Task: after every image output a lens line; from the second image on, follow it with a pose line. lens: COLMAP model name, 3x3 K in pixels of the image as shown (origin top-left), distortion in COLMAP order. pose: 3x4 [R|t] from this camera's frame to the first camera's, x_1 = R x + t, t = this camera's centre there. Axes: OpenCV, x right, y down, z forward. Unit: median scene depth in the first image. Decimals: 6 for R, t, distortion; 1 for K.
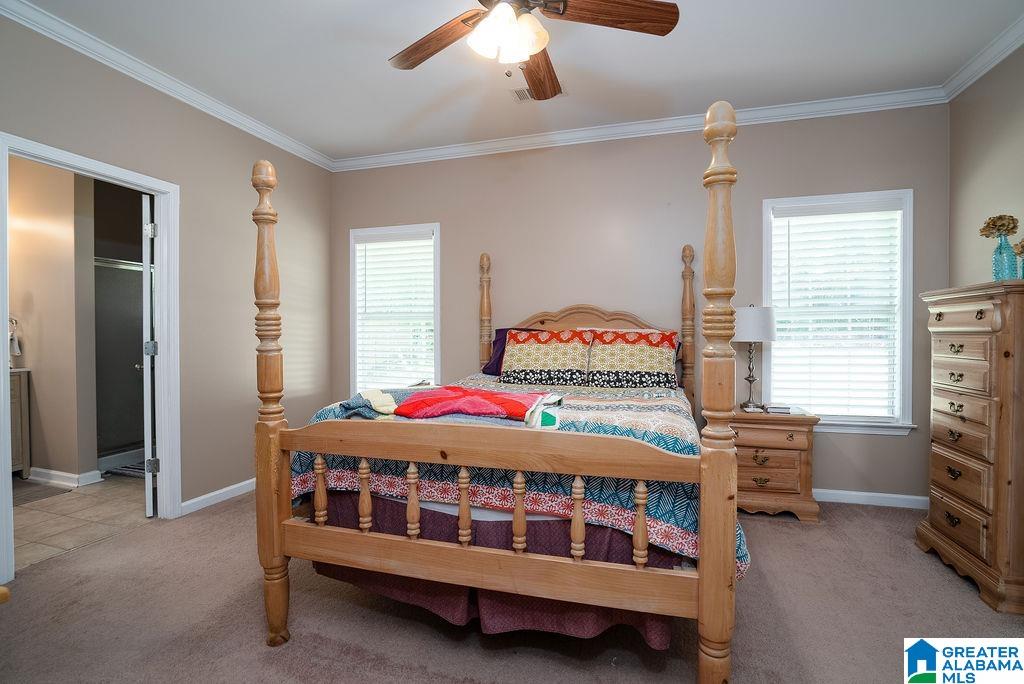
lens RADIAL K [[475.0, 0, 515.9], [0, 475.0, 343.0], [0, 0, 1]] dist [-0.062685, 0.022562]
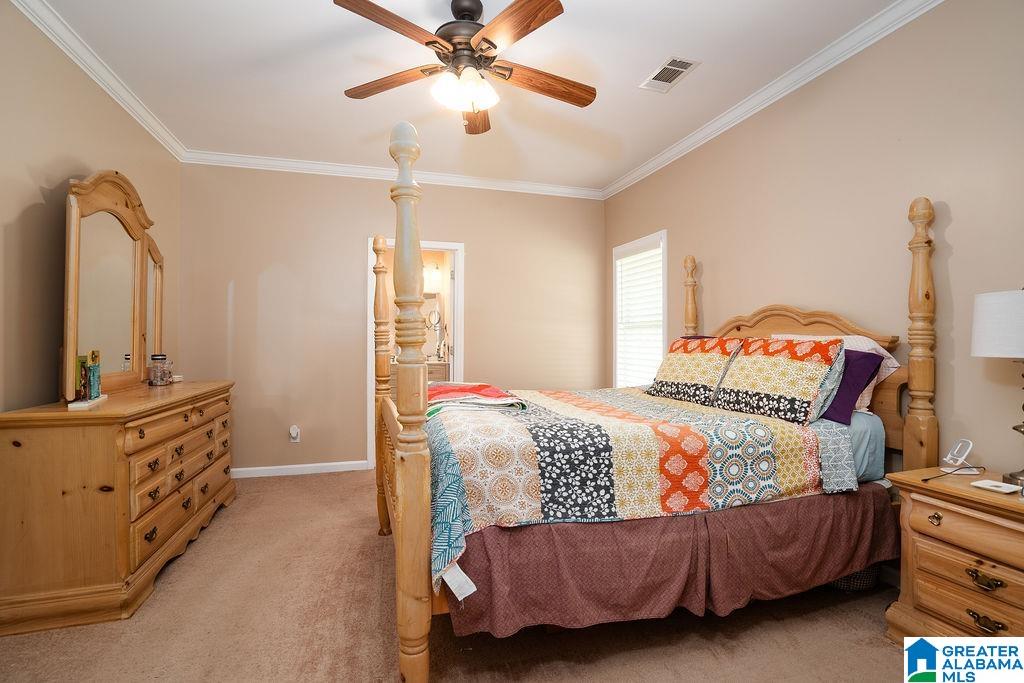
lens RADIAL K [[475.0, 0, 515.9], [0, 475.0, 342.5], [0, 0, 1]] dist [-0.062685, 0.022562]
pose [[0.570722, 0.003102, -0.821138, 0.624462], [-0.019953, 0.999750, -0.010091, -0.003525], [0.820901, 0.022143, 0.570641, 0.256115]]
